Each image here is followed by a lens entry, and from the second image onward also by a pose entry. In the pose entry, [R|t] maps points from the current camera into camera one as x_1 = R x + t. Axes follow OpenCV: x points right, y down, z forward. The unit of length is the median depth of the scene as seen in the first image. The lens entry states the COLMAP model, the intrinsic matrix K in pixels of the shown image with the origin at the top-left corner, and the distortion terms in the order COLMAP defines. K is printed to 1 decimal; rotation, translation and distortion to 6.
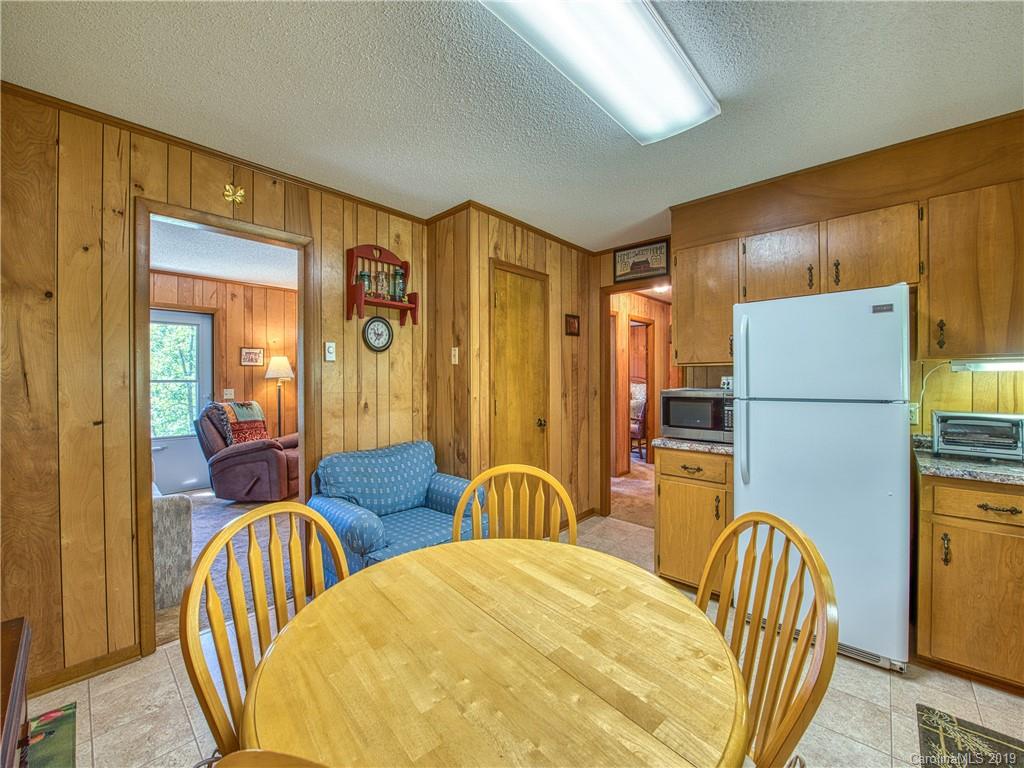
lens RADIAL K [[408.9, 0, 514.1], [0, 408.9, 386.5], [0, 0, 1]] dist [-0.019652, -0.000572]
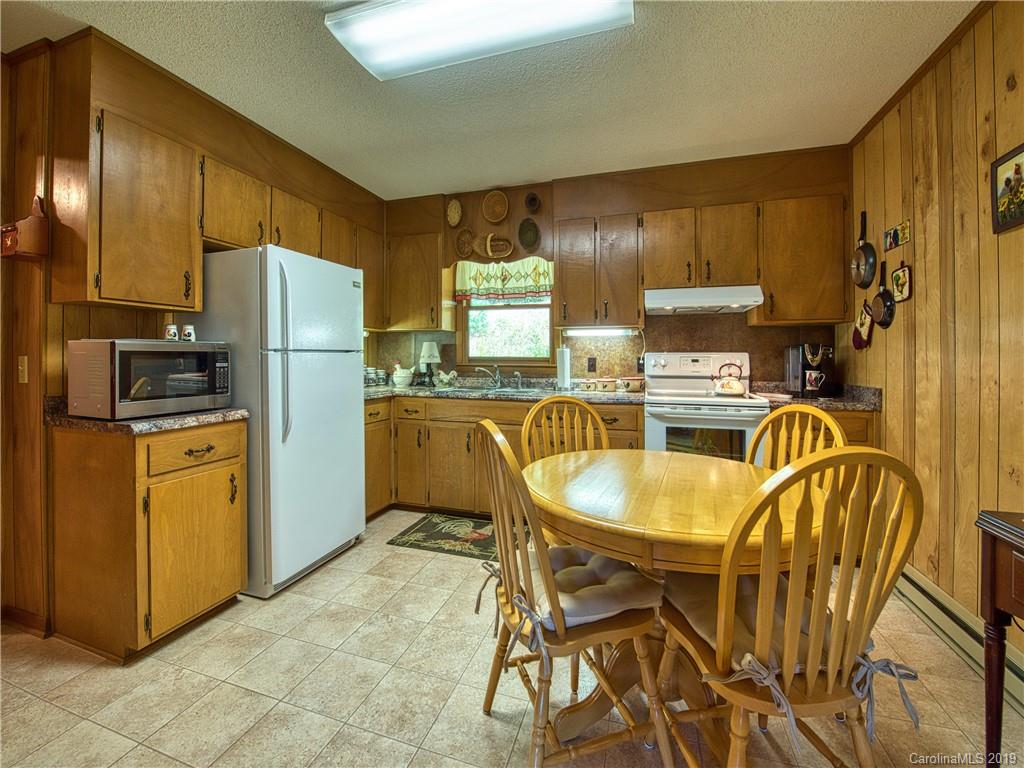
lens RADIAL K [[418.0, 0, 512.5], [0, 418.0, 358.6], [0, 0, 1]] dist [-0.020635, -0.000212]
pose [[-0.428078, 0.000473, 0.903742, -0.374902], [0.013539, 0.999891, 0.005889, 0.037070], [-0.903640, 0.014757, -0.428038, 0.683965]]
